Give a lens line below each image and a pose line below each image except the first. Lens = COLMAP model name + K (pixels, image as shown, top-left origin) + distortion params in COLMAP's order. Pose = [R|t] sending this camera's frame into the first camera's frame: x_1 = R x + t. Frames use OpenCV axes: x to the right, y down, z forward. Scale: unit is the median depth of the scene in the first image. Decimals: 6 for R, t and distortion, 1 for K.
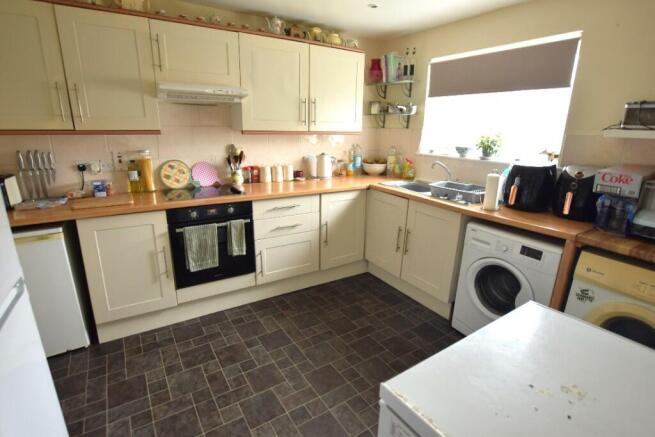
lens RADIAL K [[336.7, 0, 327.5], [0, 336.7, 218.5], [0, 0, 1]] dist [-0.003807, -0.000536]
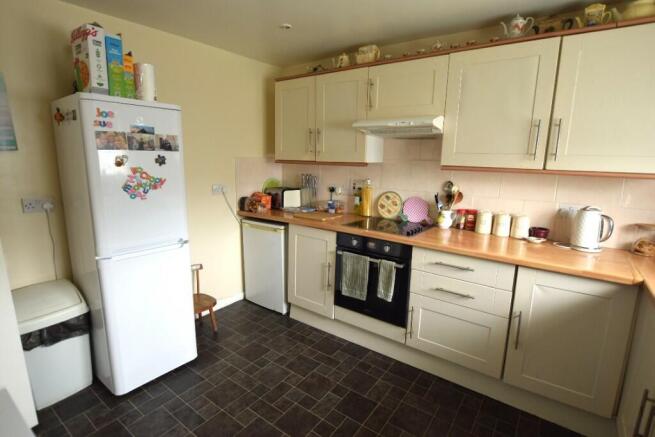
lens RADIAL K [[333.8, 0, 327.5], [0, 333.8, 218.5], [0, 0, 1]] dist [-0.004446, -0.000543]
pose [[0.355778, 0.166951, -0.919538, 0.452370], [-0.258304, 0.963153, 0.074930, -0.123167], [0.898165, 0.210862, 0.385793, 0.451648]]
